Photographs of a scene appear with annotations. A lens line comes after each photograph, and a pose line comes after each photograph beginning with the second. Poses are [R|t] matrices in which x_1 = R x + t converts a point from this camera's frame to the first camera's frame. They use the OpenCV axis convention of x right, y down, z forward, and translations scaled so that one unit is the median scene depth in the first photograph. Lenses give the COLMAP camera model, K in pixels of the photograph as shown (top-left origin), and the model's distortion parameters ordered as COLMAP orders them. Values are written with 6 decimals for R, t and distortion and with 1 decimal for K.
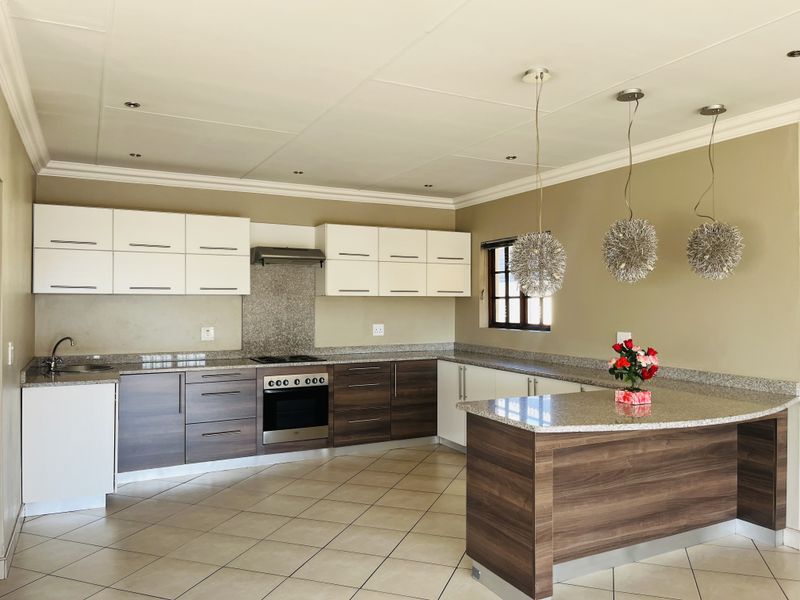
lens RADIAL K [[605.7, 0, 400.0], [0, 605.7, 300.0], [0, 0, 1]] dist [0.051333, -0.001049]
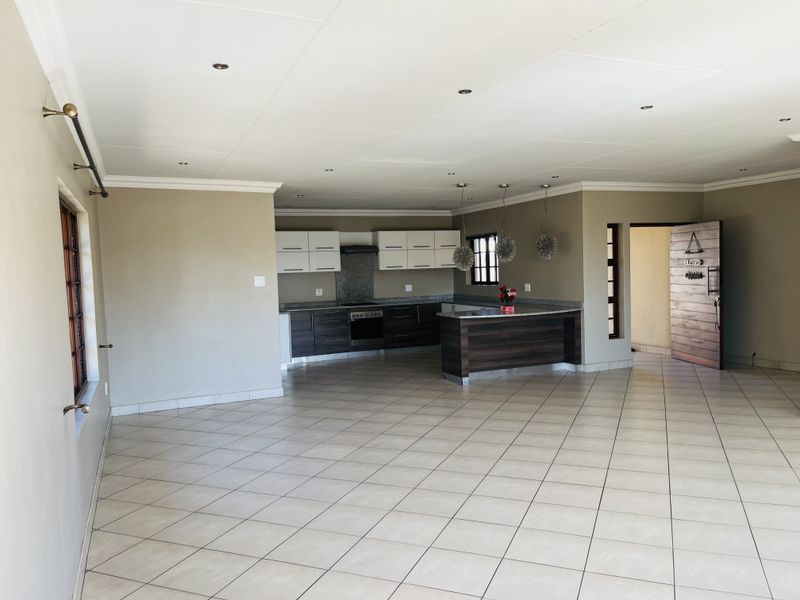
lens RADIAL K [[605.7, 0, 400.0], [0, 605.7, 300.0], [0, 0, 1]] dist [0.051333, -0.001049]
pose [[0.997020, -0.030960, -0.070652, 0.072618], [0.034940, 0.997830, 0.055807, -0.017920], [0.068771, -0.058109, 0.995939, -0.894851]]
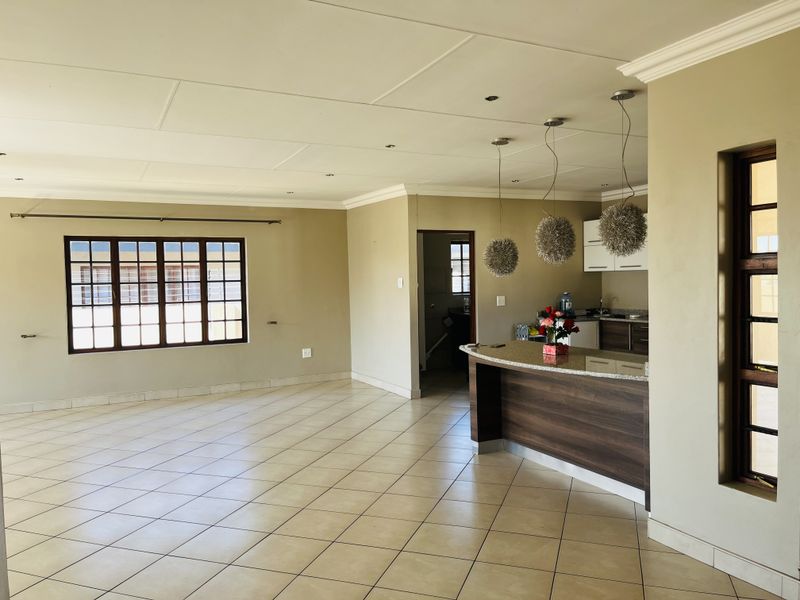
lens RADIAL K [[605.7, 0, 400.0], [0, 605.7, 300.0], [0, 0, 1]] dist [0.051333, -0.001049]
pose [[-0.003236, 0.035044, -0.999381, 1.030351], [0.024049, 0.999099, 0.034956, -0.002639], [0.999706, -0.023921, -0.004076, 0.402025]]
